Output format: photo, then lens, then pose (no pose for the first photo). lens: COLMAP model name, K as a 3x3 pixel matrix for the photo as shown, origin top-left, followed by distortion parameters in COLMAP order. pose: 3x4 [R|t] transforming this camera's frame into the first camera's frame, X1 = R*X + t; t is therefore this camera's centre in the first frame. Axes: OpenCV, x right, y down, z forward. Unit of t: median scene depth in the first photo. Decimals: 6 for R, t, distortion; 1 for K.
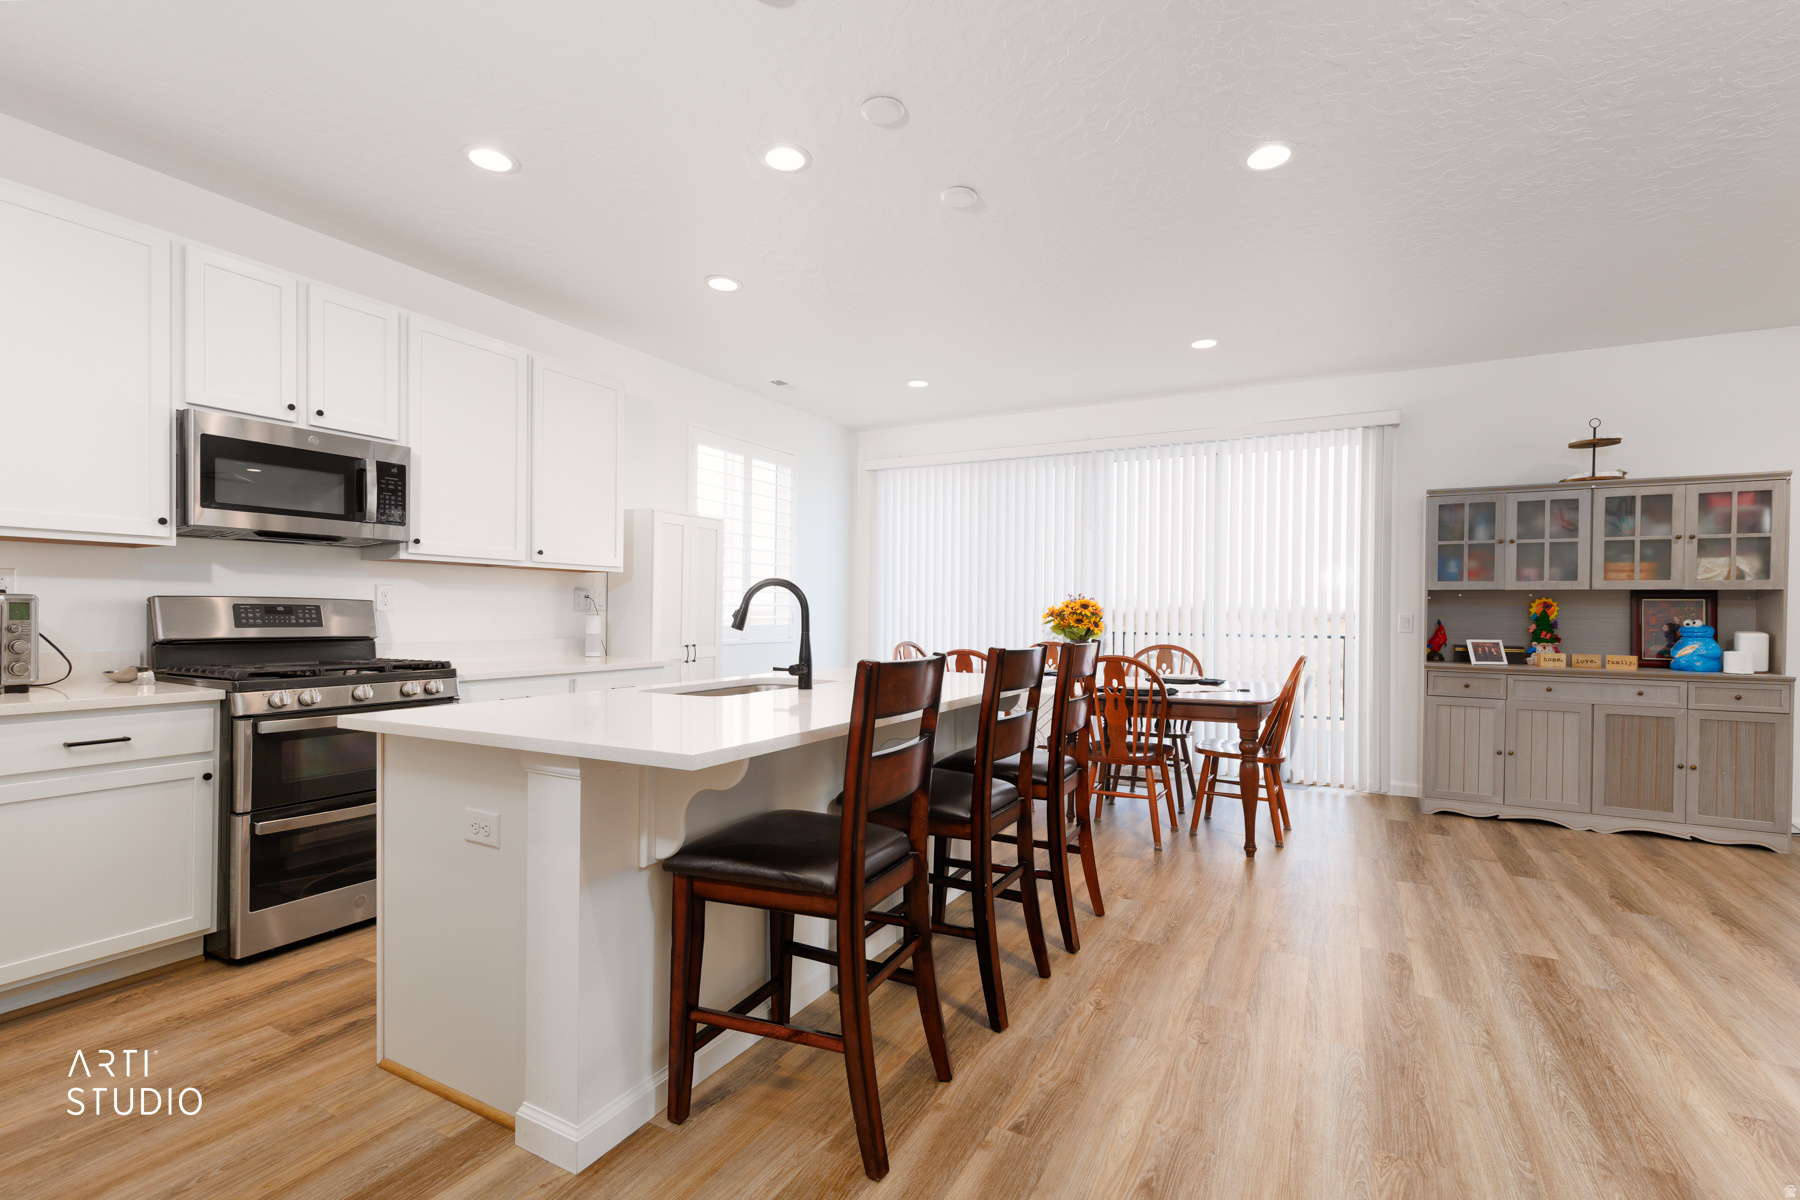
lens RADIAL K [[815.4, 0, 907.6], [0, 815.4, 616.8], [0, 0, 1]] dist [0.010932, -0.001906]
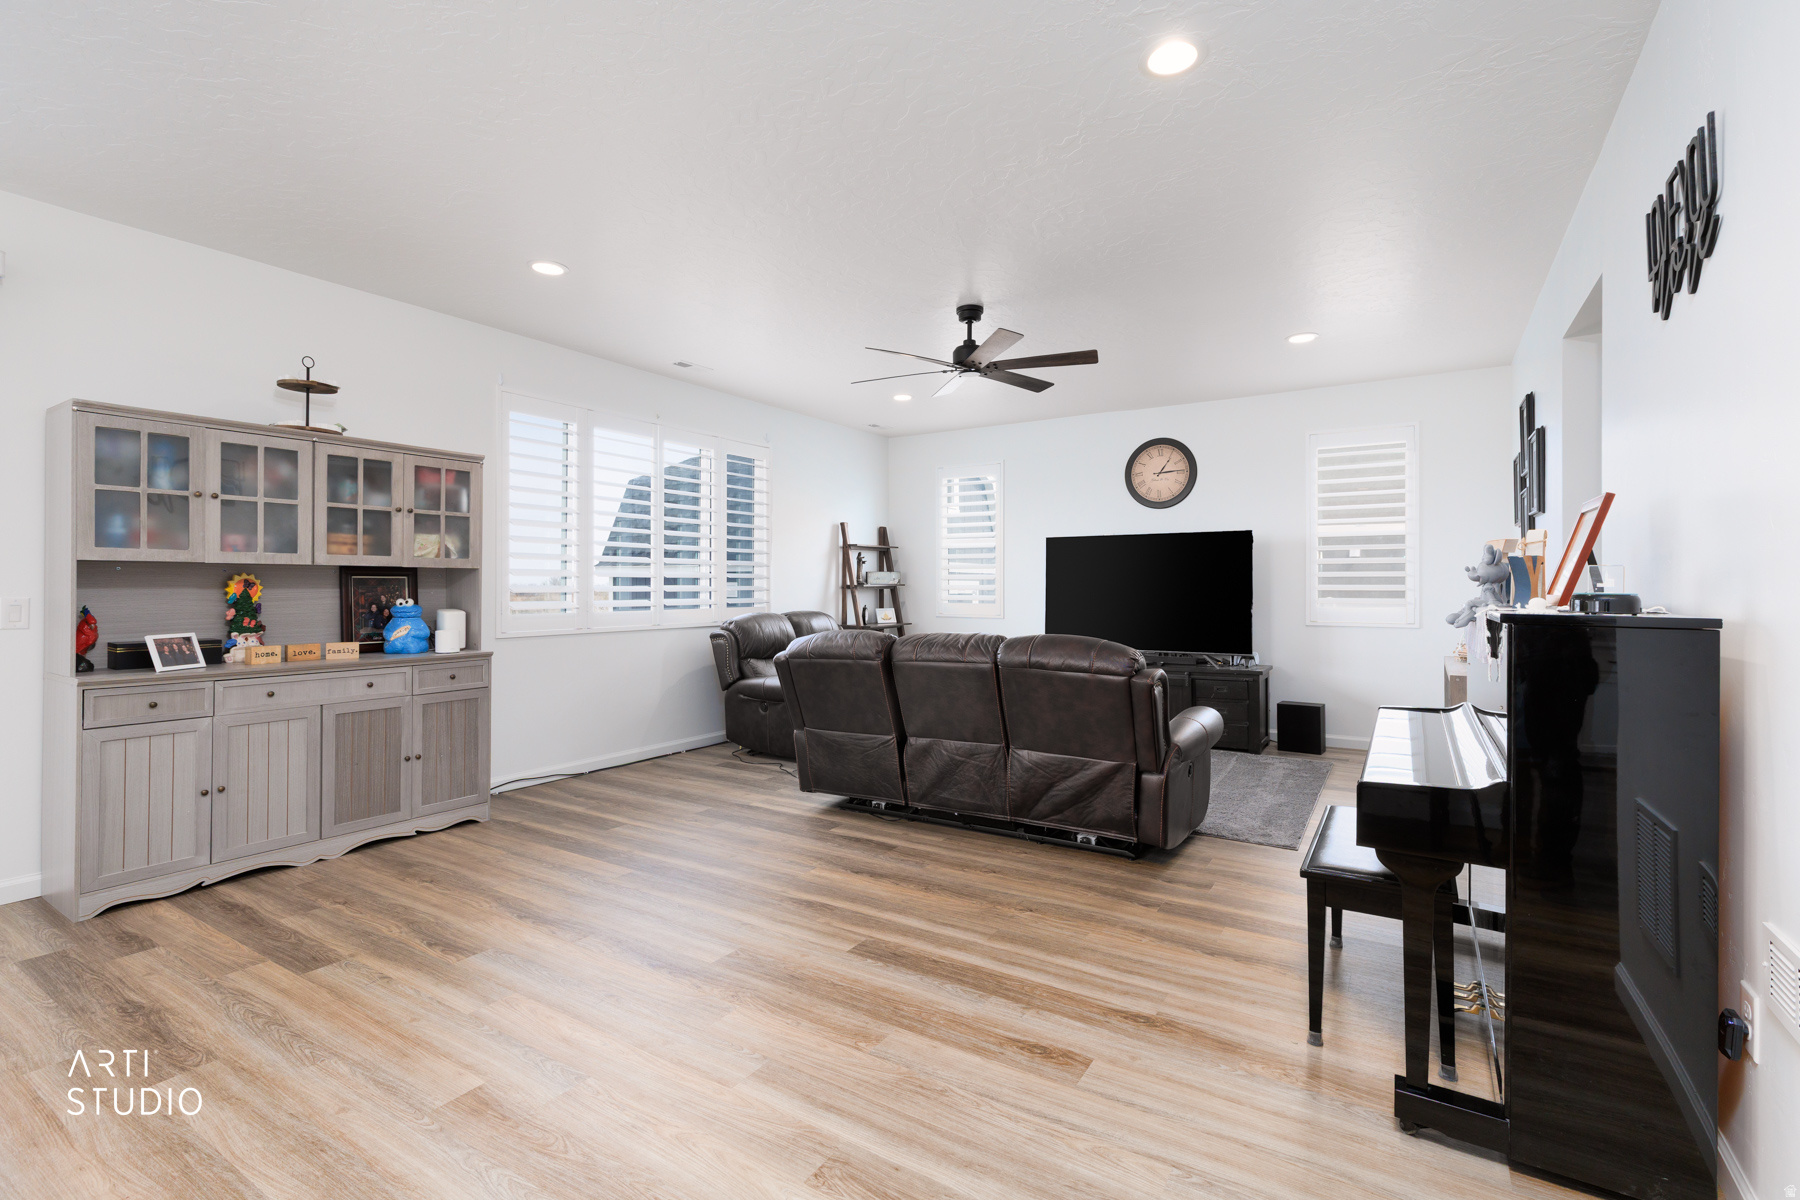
lens RADIAL K [[815.4, 0, 900.4], [0, 815.4, 582.3], [0, 0, 1]] dist [0.010932, -0.001906]
pose [[0.074525, -0.003902, 0.997211, 0.067417], [0.008794, 0.999956, 0.003256, -0.013992], [-0.997180, 0.008527, 0.074556, 0.381106]]
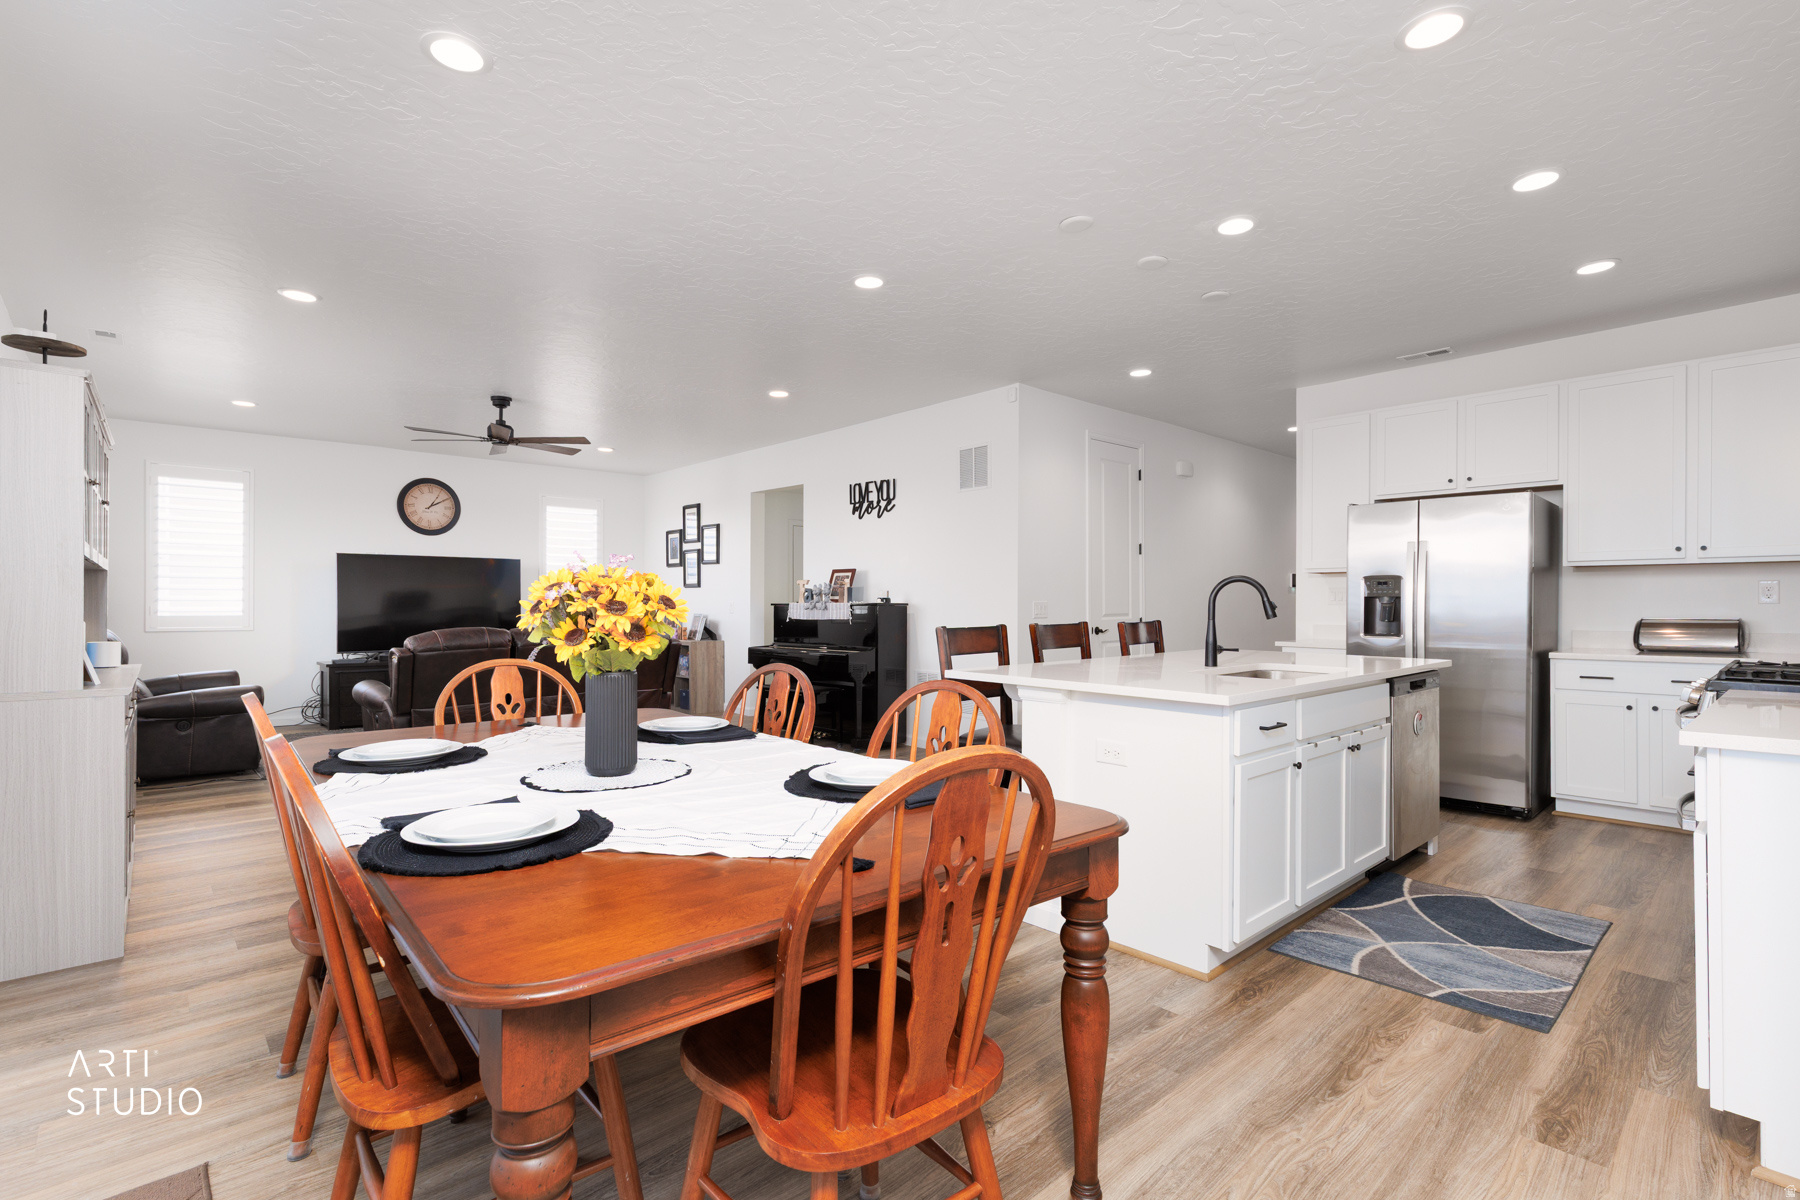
lens RADIAL K [[815.4, 0, 932.8], [0, 815.4, 605.7], [0, 0, 1]] dist [0.010932, -0.001906]
pose [[-0.950607, -0.007708, 0.310300, -0.081464], [-0.003213, 0.999882, 0.014994, -0.011003], [-0.310379, 0.013256, -0.950520, 1.515058]]
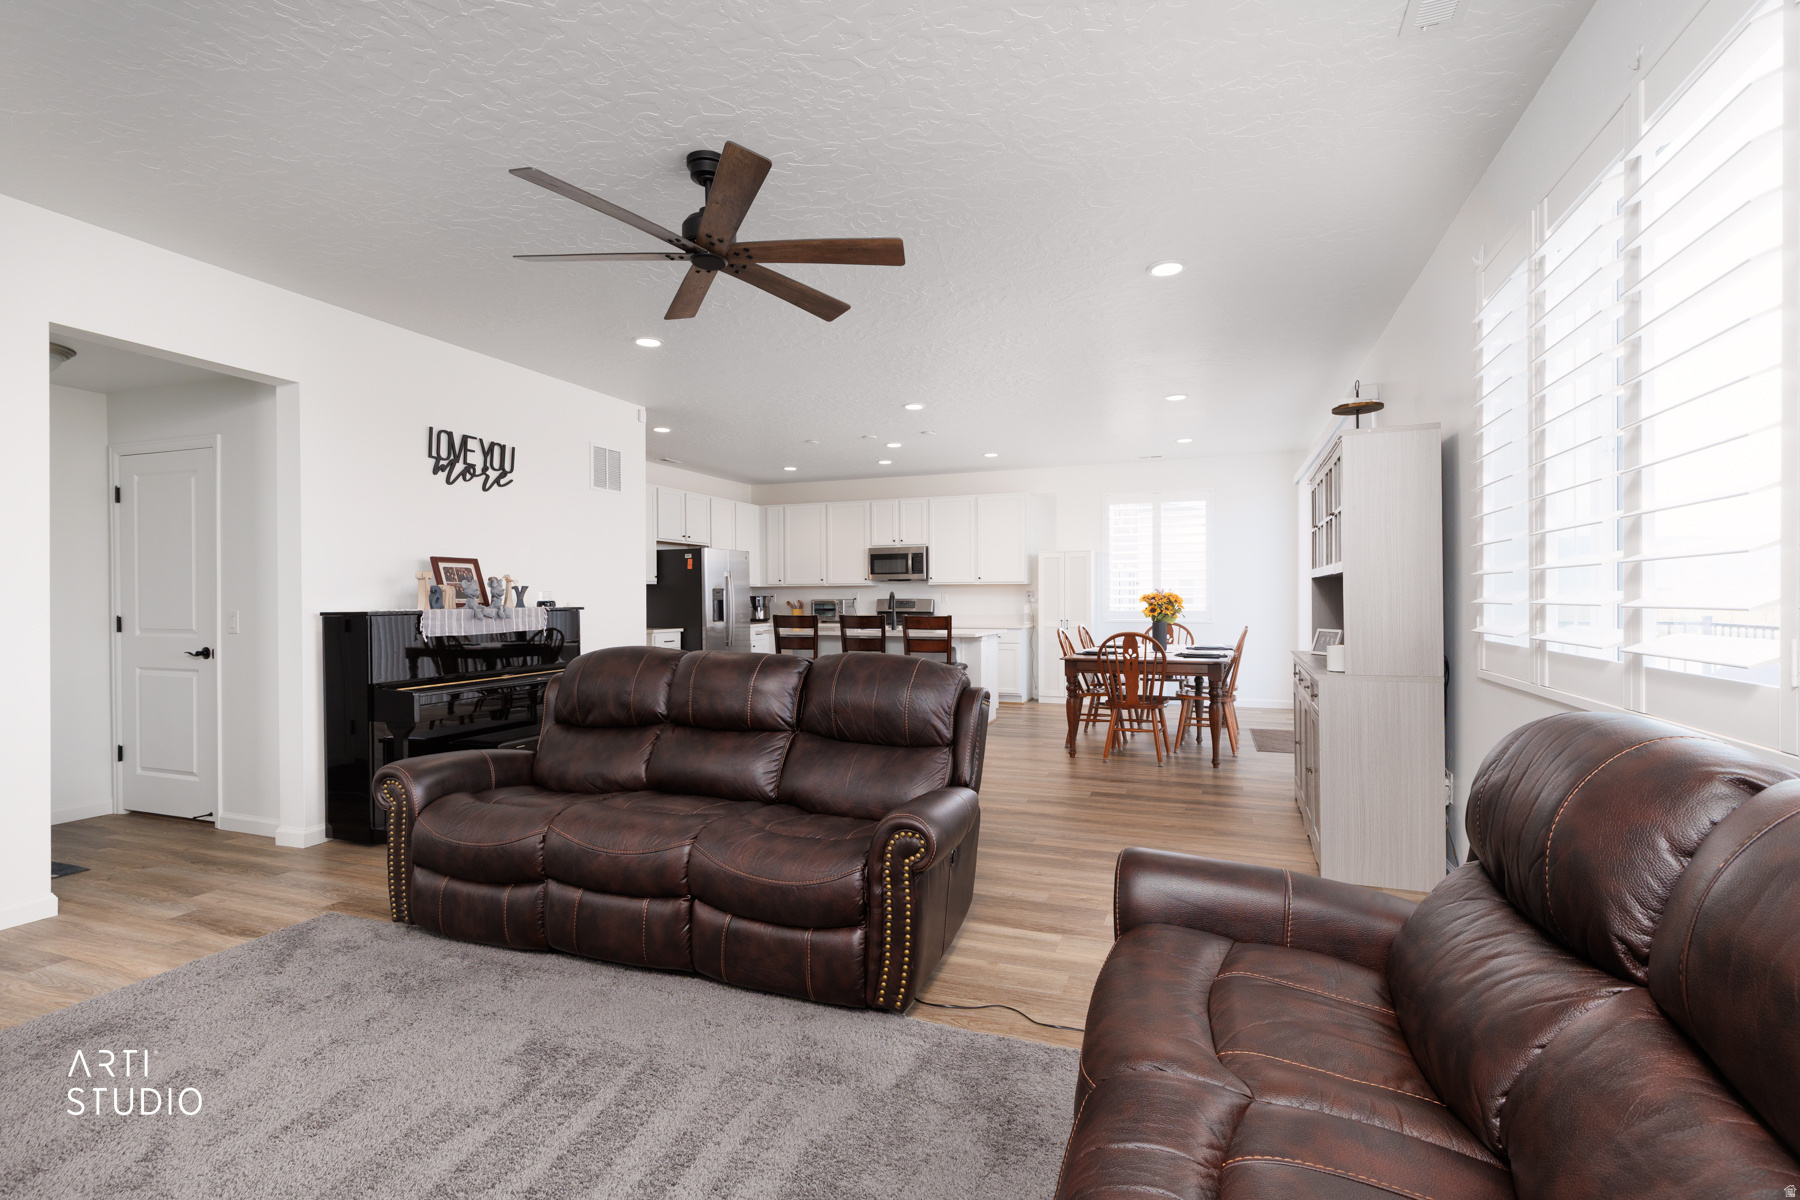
lens RADIAL K [[815.4, 0, 892.7], [0, 815.4, 606.8], [0, 0, 1]] dist [0.010932, -0.001906]
pose [[0.127433, 0.001250, -0.991846, 1.792931], [-0.003588, 0.999993, 0.000799, 0.003247], [0.991841, 0.003457, 0.127437, 0.428180]]
